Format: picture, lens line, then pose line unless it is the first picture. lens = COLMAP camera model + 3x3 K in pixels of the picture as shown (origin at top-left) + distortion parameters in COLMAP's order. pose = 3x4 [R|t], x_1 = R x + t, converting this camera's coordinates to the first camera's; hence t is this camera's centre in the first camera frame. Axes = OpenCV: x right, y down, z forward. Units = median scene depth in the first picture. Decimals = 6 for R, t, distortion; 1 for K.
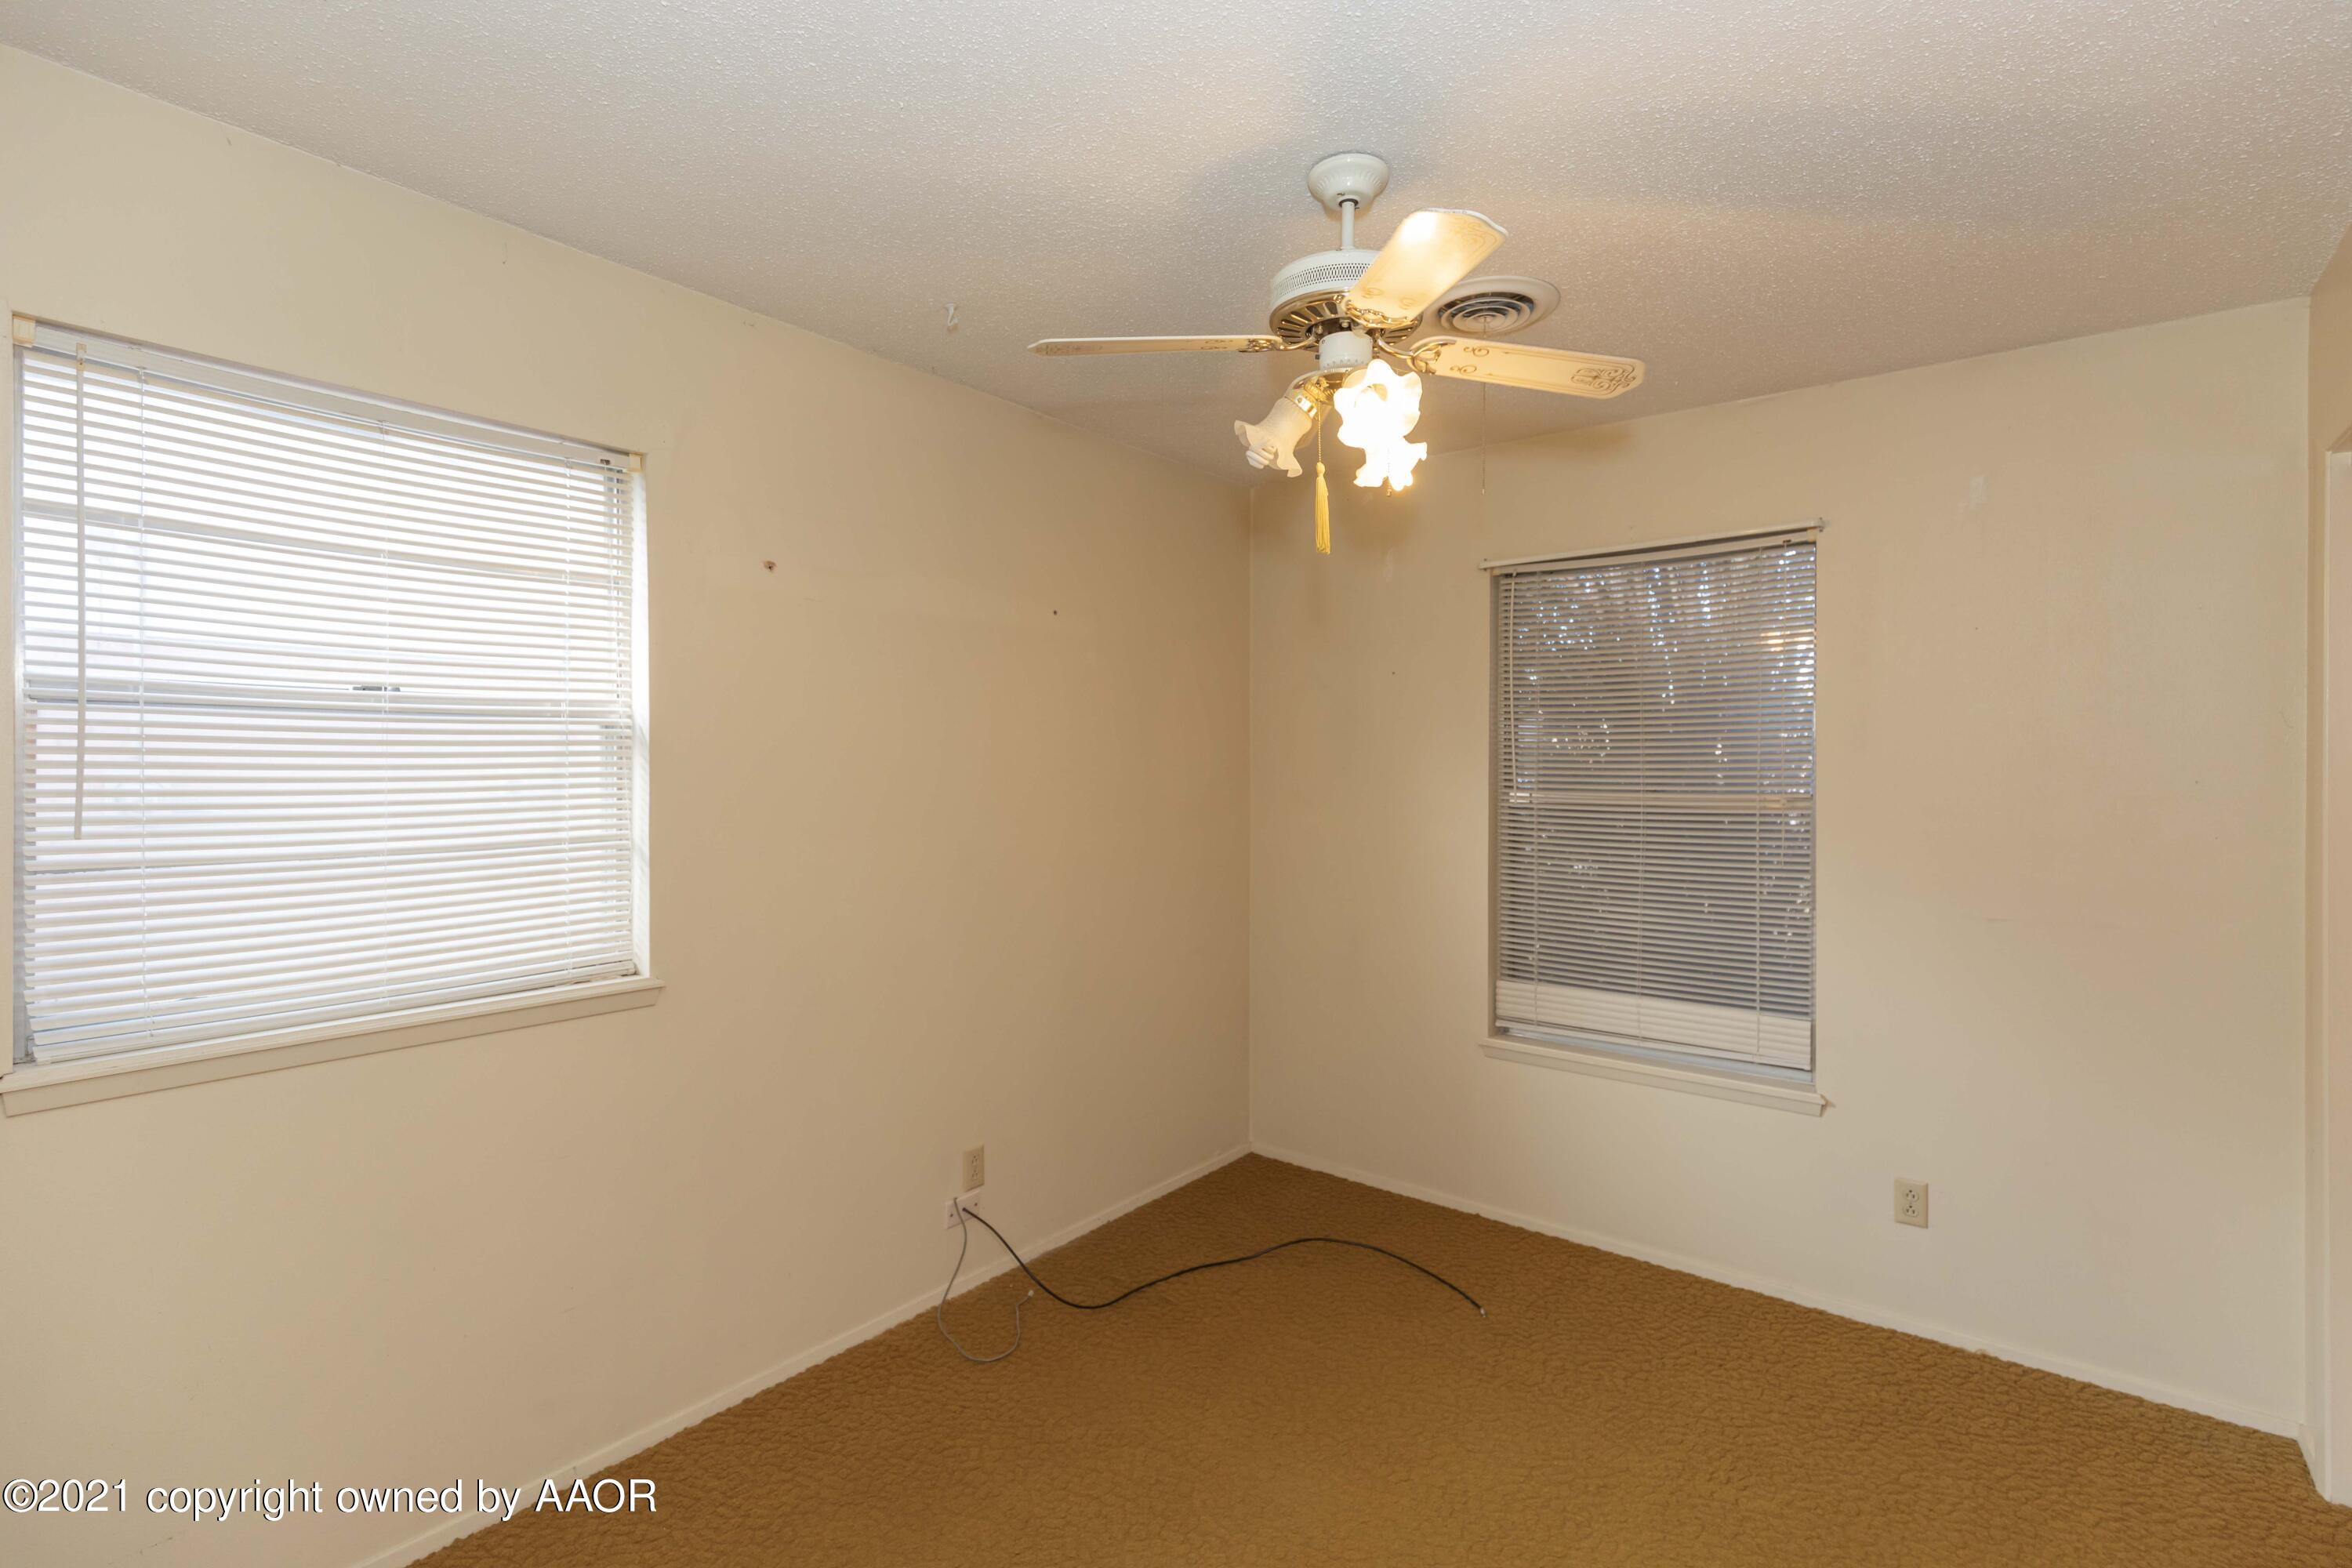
lens RADIAL K [[1084.4, 0, 1242.2], [0, 1084.4, 756.9], [0, 0, 1]] dist [0.000013, 0.000012]
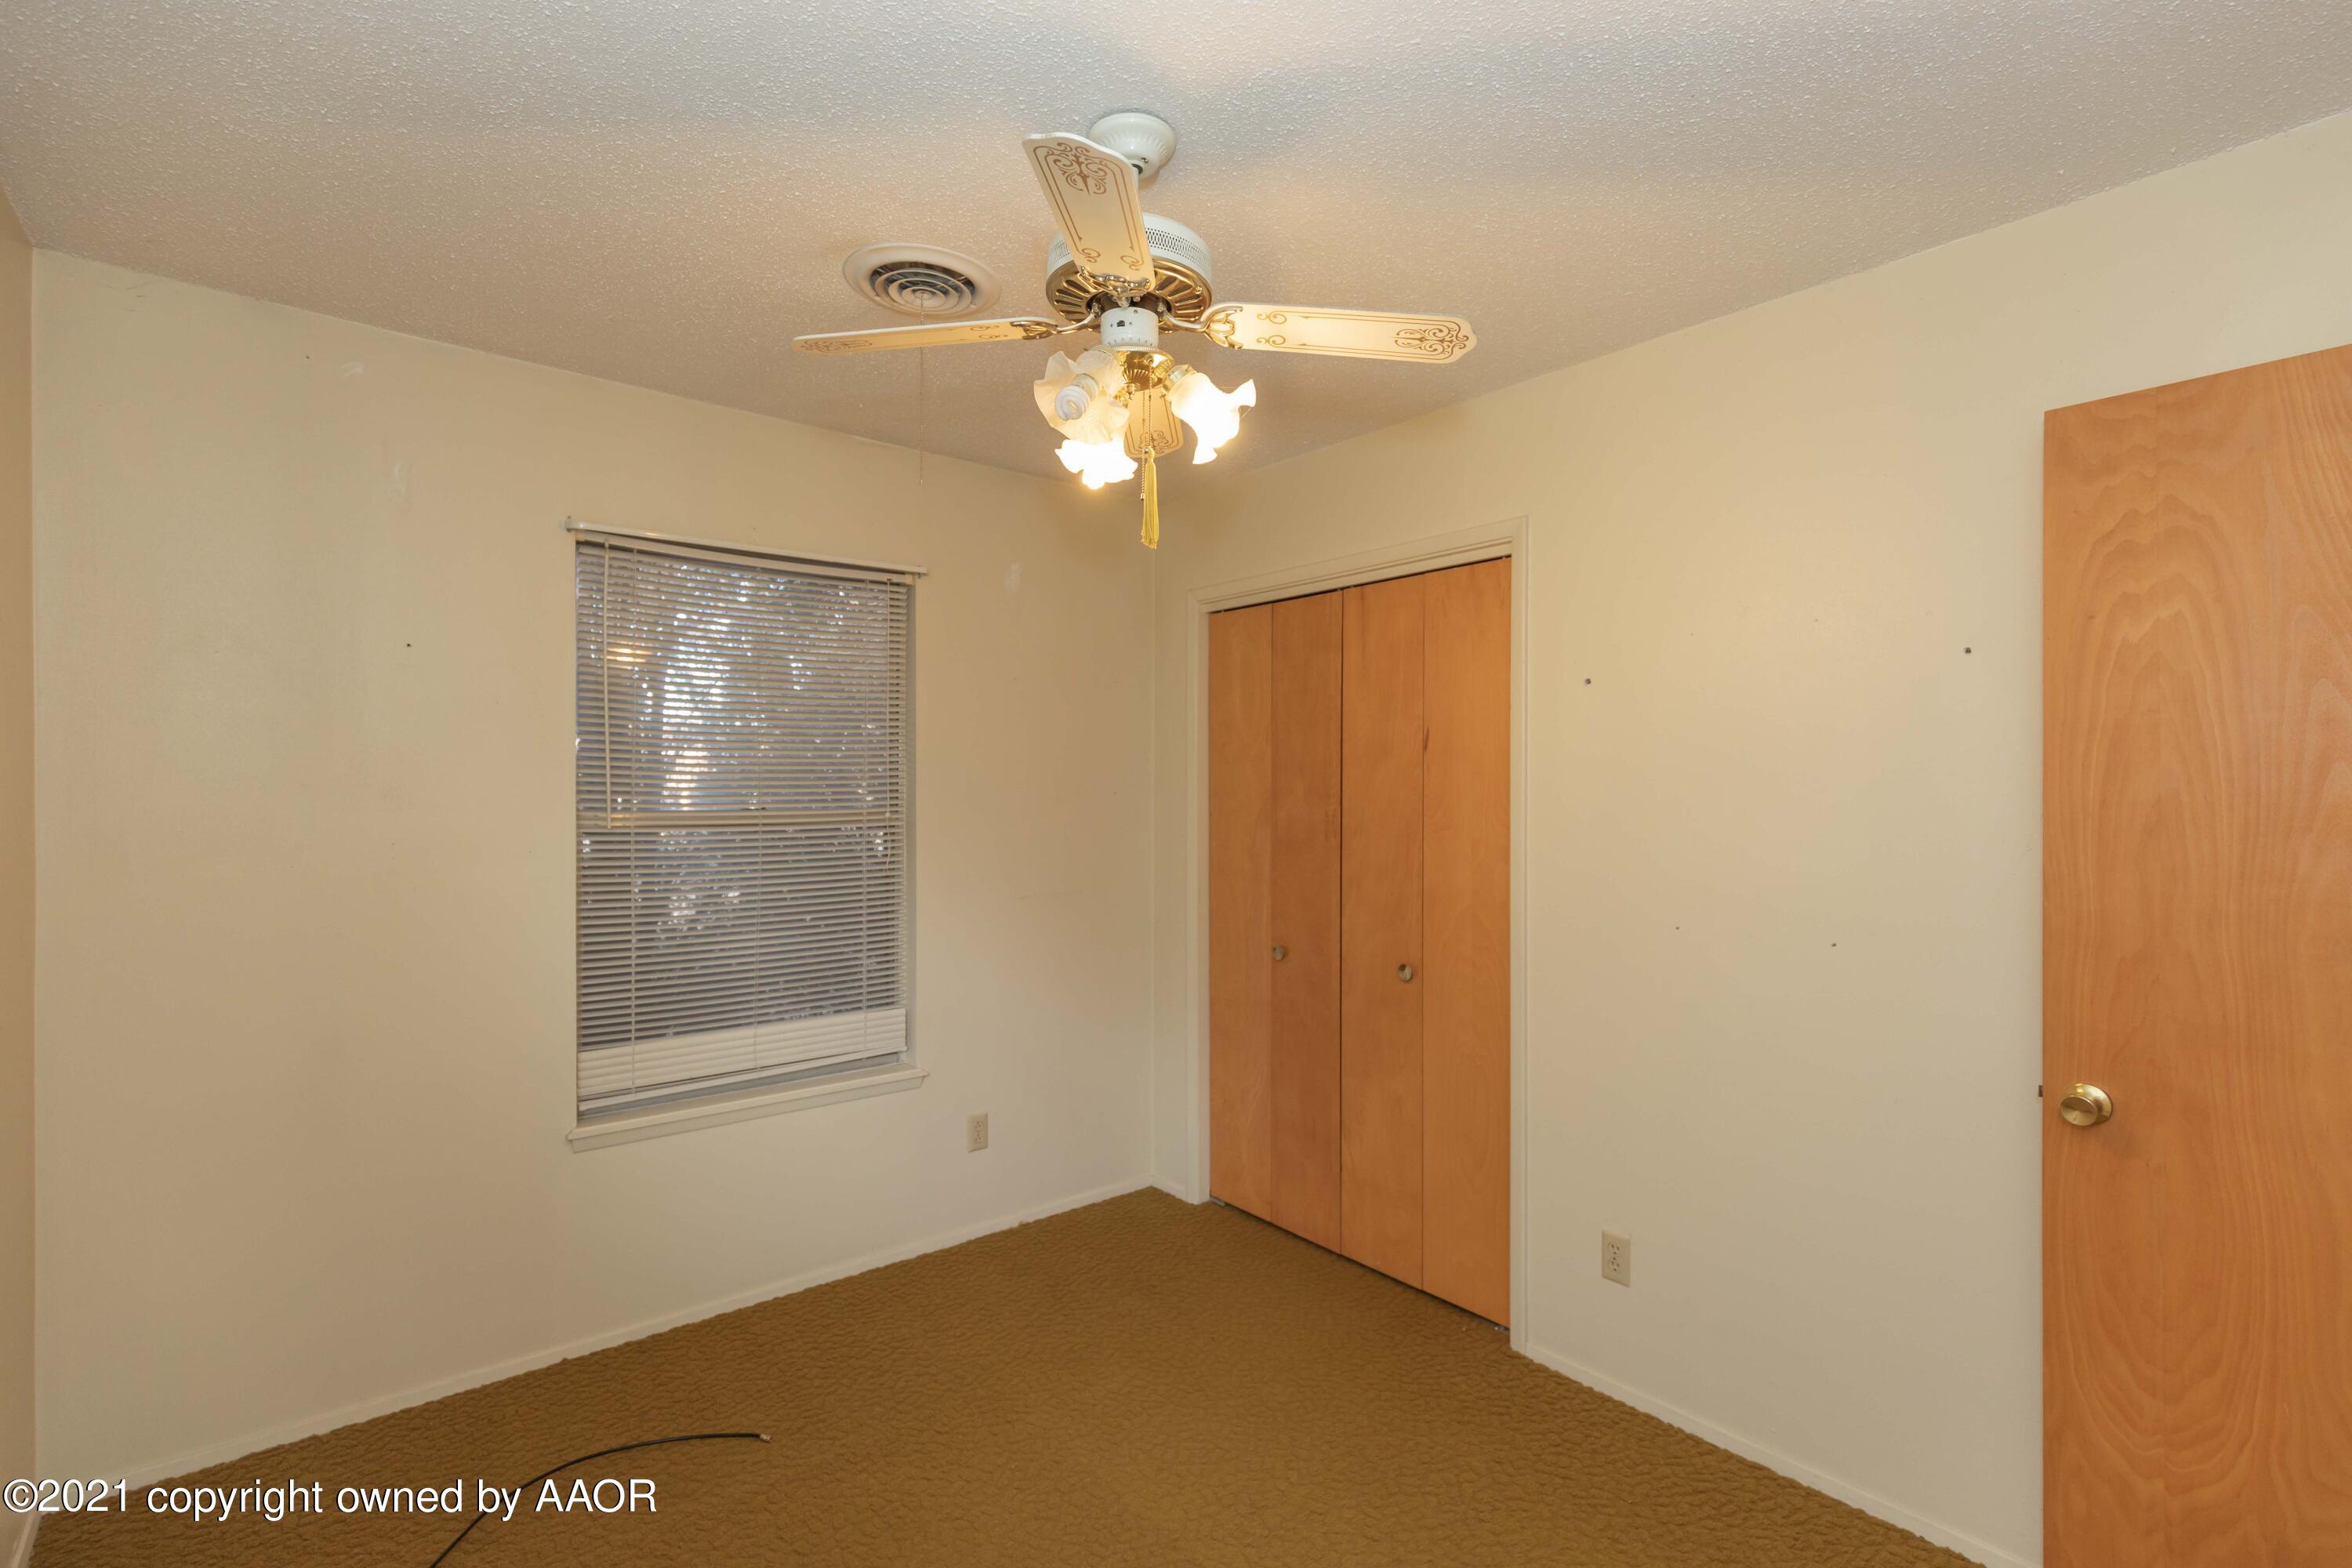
lens RADIAL K [[1055.0, 0, 1206.5], [0, 1055.0, 788.2], [0, 0, 1]] dist [-0.001401, -0.000309]
pose [[0.219540, 0.003562, 0.975597, -0.450129], [-0.004081, 0.999988, -0.002733, 0.014570], [-0.975595, -0.003382, 0.219552, 0.417951]]
